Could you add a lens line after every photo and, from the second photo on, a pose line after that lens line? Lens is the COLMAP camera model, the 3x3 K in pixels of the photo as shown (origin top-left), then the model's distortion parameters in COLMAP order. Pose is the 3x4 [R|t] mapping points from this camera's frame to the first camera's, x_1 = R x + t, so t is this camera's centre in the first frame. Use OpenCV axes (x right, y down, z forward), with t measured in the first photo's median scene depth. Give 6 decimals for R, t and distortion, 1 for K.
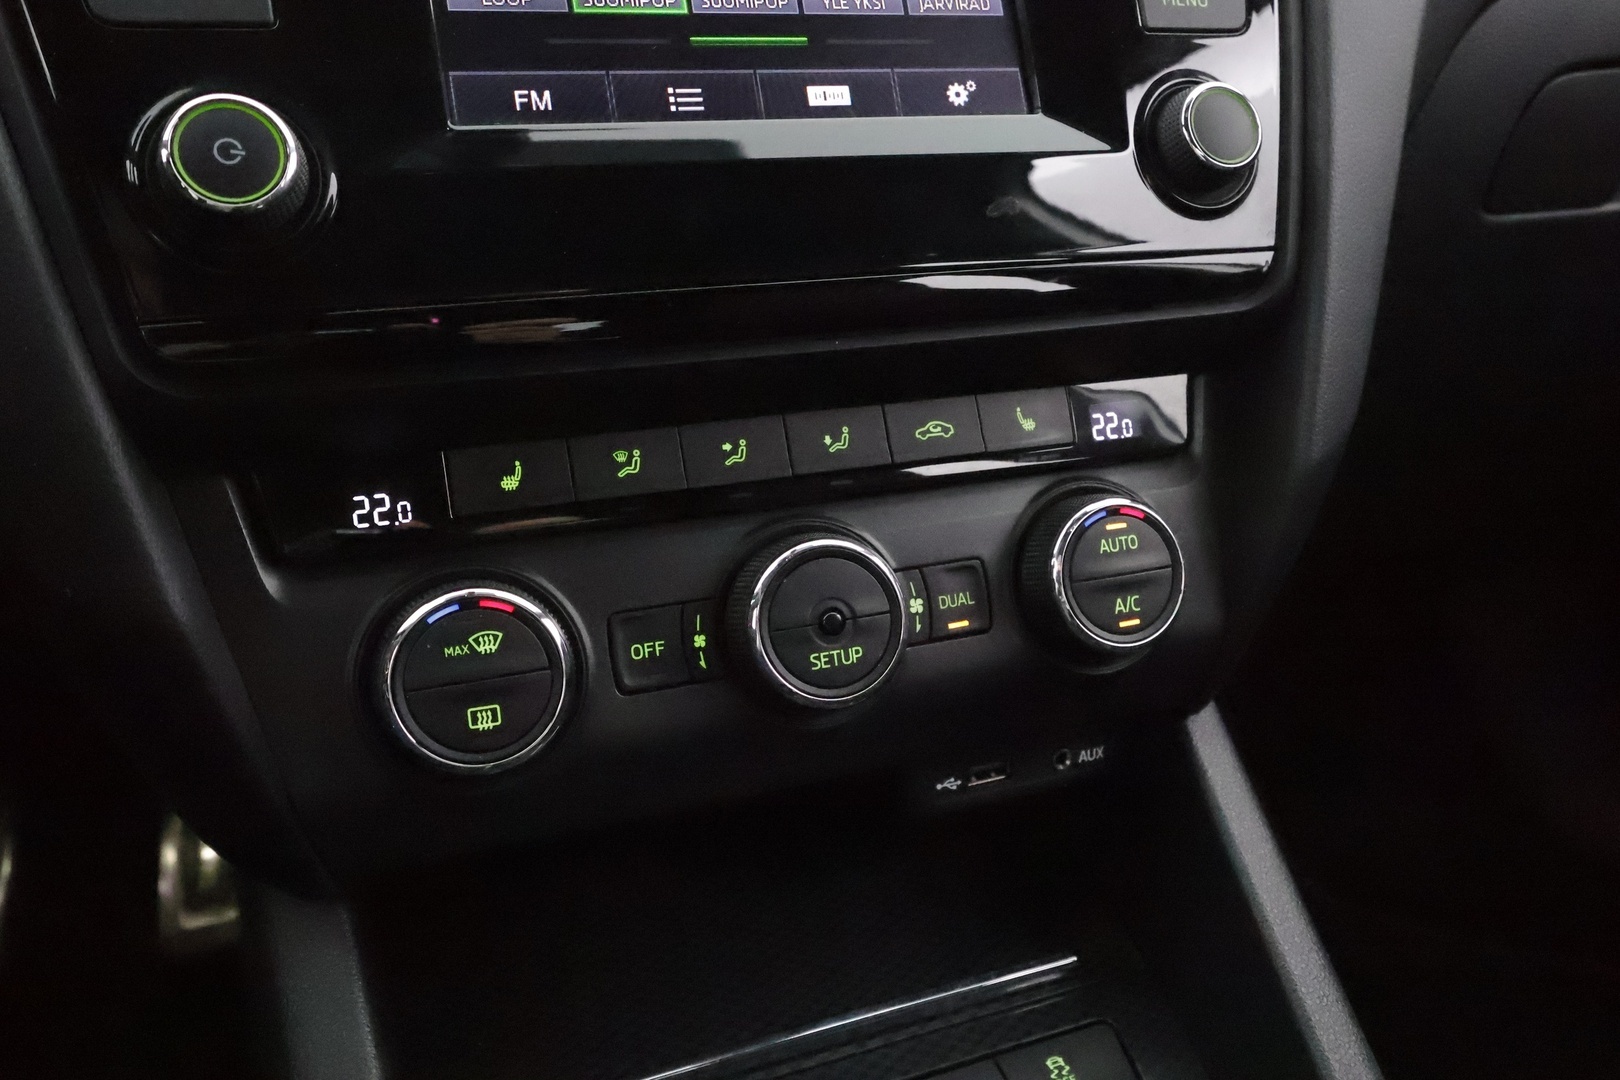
lens RADIAL K [[1246.9, 0, 813.2], [0, 1246.9, 536.8], [0, 0, 1]] dist [-0.004636, -0.002201]
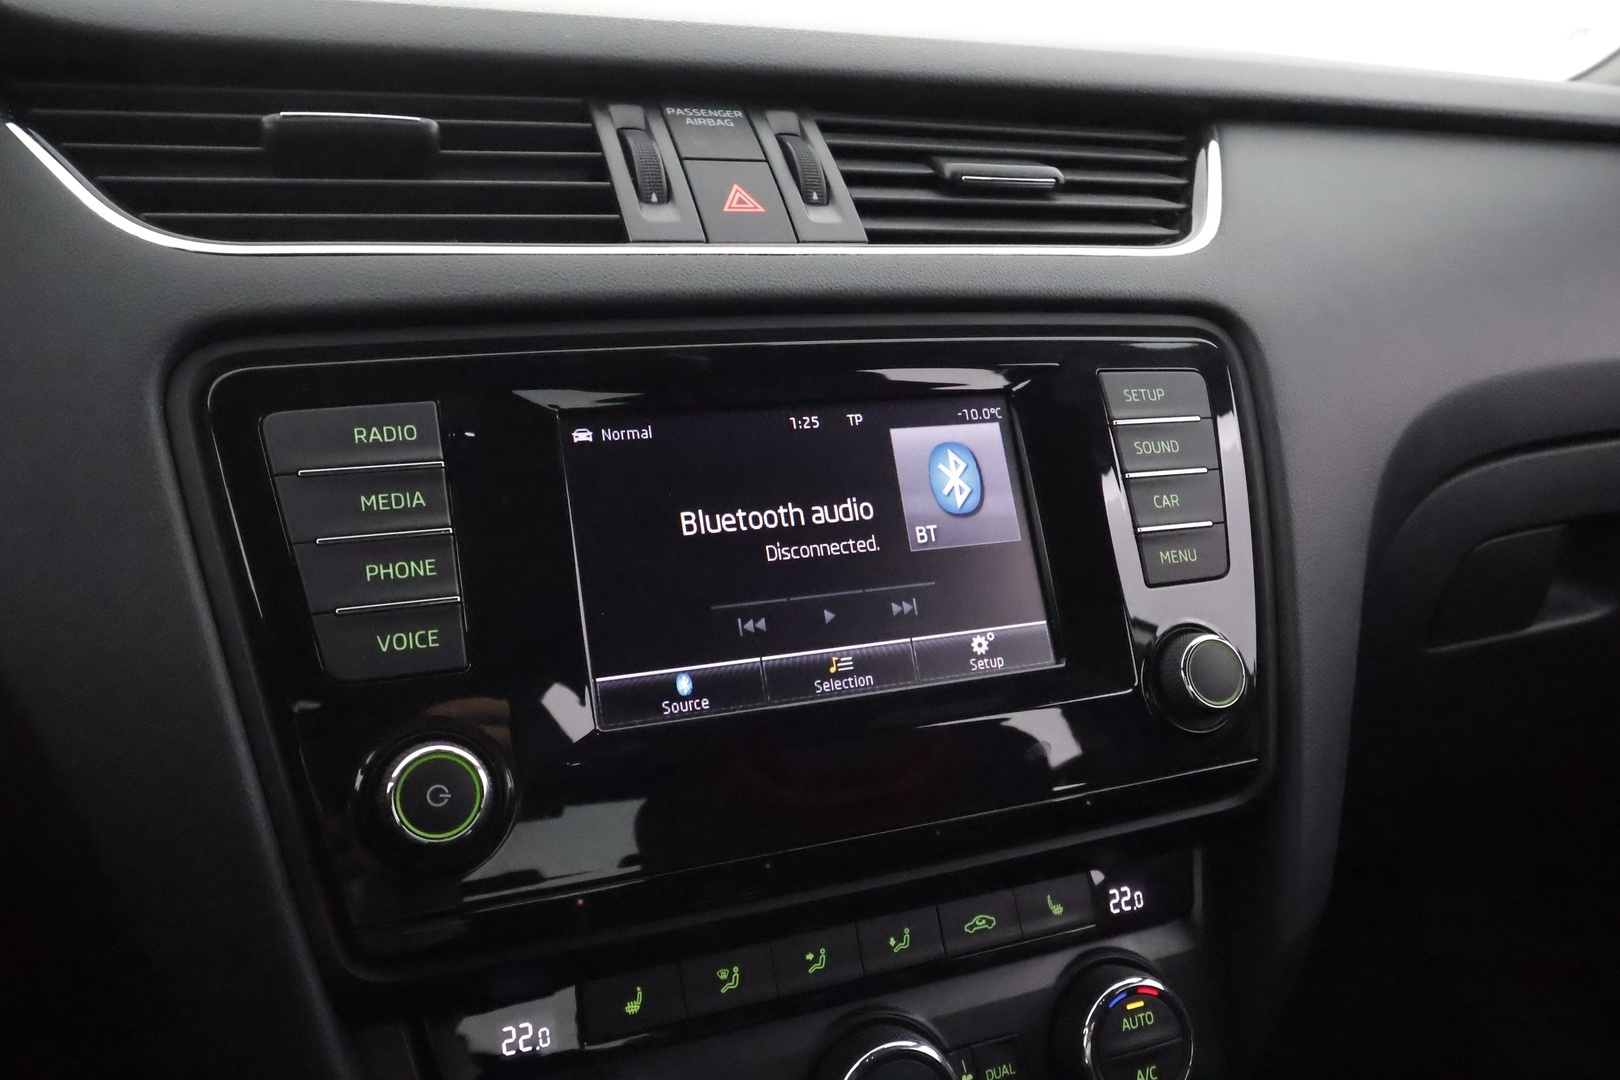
lens RADIAL K [[1246.9, 0, 812.0], [0, 1246.9, 536.3], [0, 0, 1]] dist [-0.004636, -0.002201]
pose [[0.999456, 0.005761, 0.032483, -0.101967], [-0.001909, 0.993082, -0.117408, -0.311136], [-0.032934, 0.117282, 0.992552, -0.206211]]
